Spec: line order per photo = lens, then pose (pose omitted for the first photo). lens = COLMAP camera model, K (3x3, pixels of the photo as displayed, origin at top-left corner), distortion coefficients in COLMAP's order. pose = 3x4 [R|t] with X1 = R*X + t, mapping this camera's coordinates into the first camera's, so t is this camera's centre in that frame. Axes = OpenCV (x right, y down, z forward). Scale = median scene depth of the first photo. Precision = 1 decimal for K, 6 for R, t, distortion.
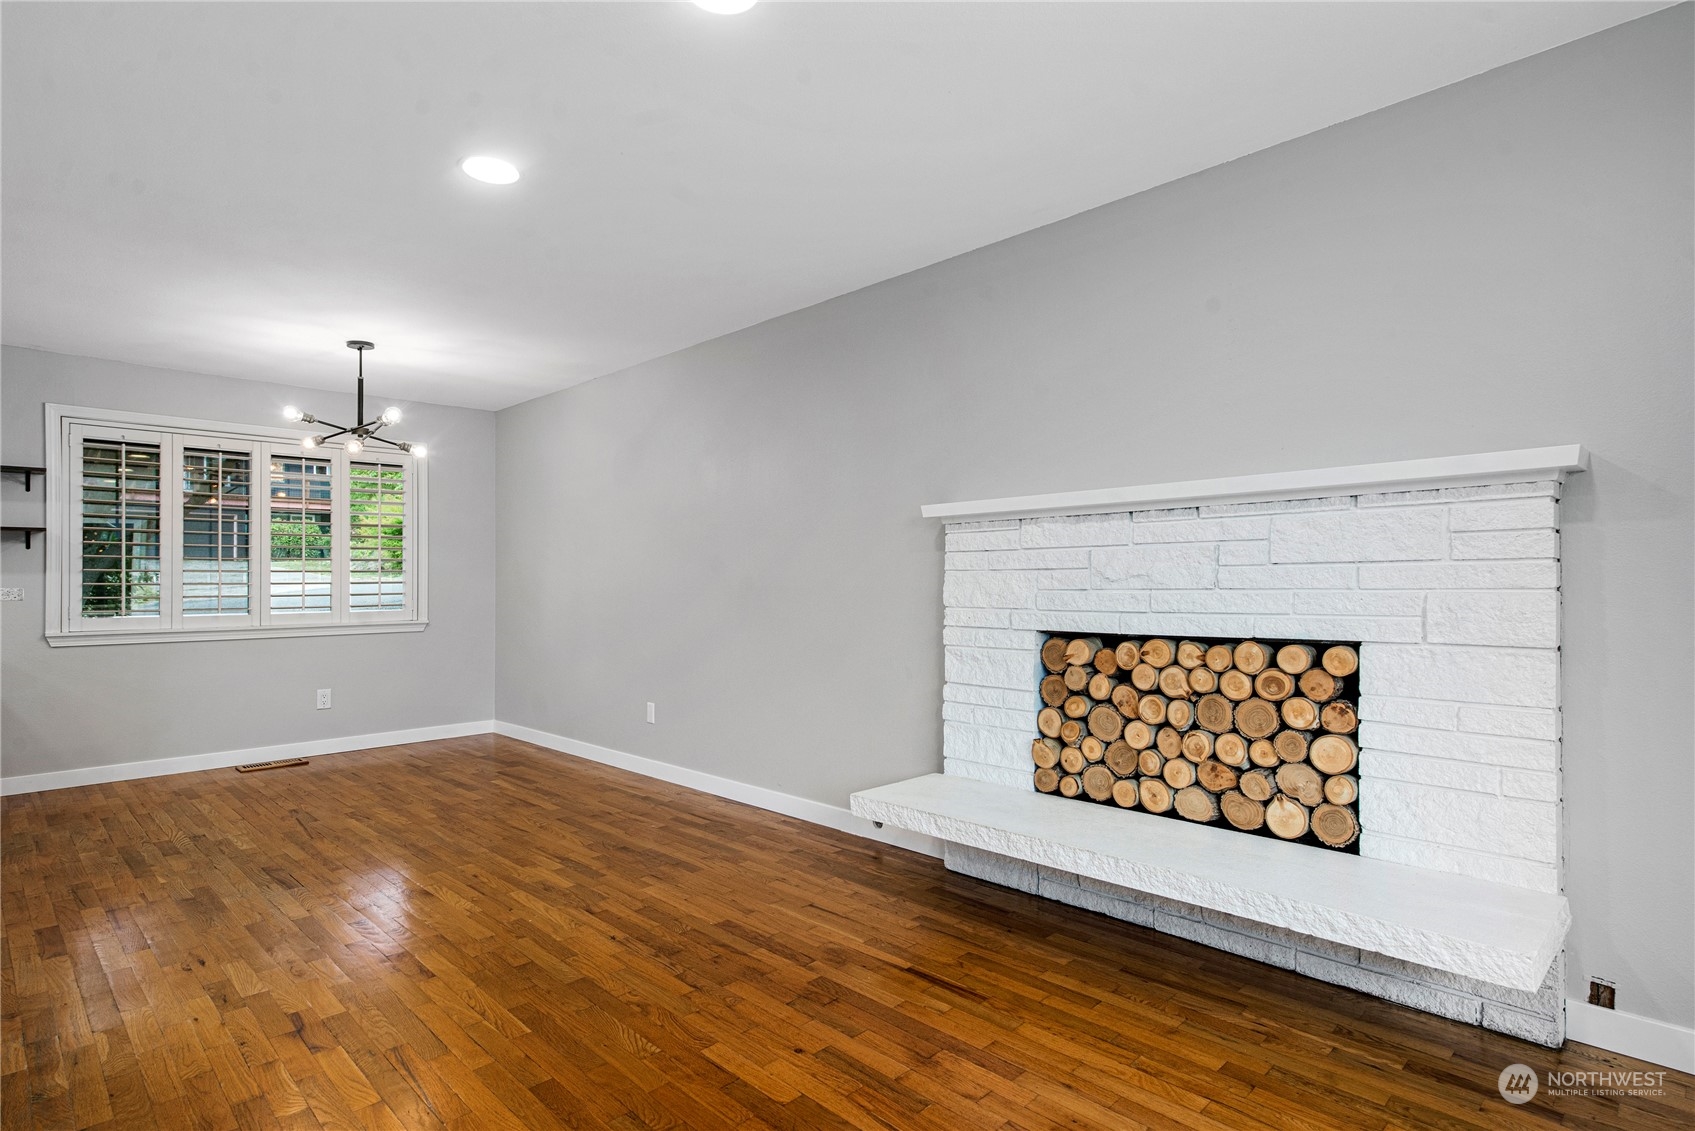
lens RADIAL K [[861.0, 0, 820.5], [0, 861.0, 589.5], [0, 0, 1]] dist [0.017435, 0.000228]
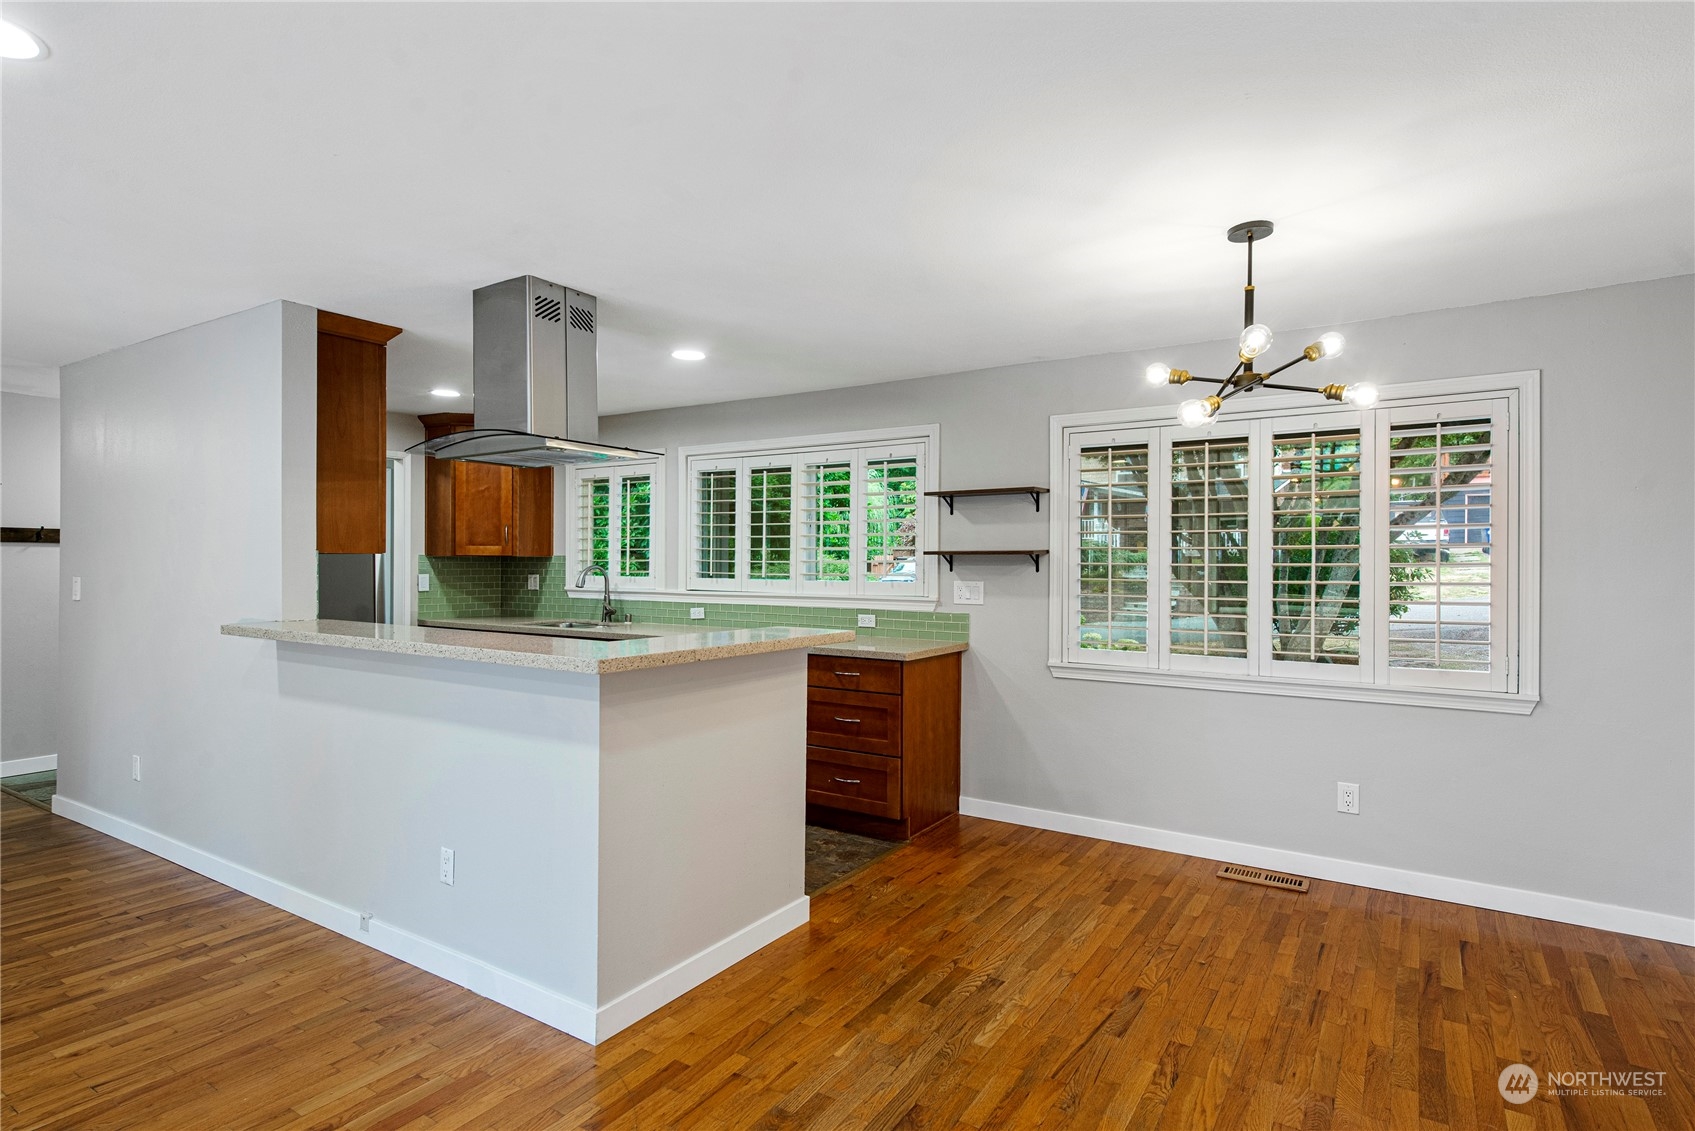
lens RADIAL K [[879.2, 0, 847.5], [0, 879.2, 565.5], [0, 0, 1]] dist [0.014239, -0.000015]
pose [[0.224939, 0.008914, -0.974332, -0.017582], [-0.007962, 0.999942, 0.007310, -0.062071], [0.974340, 0.006114, 0.224997, 0.608697]]
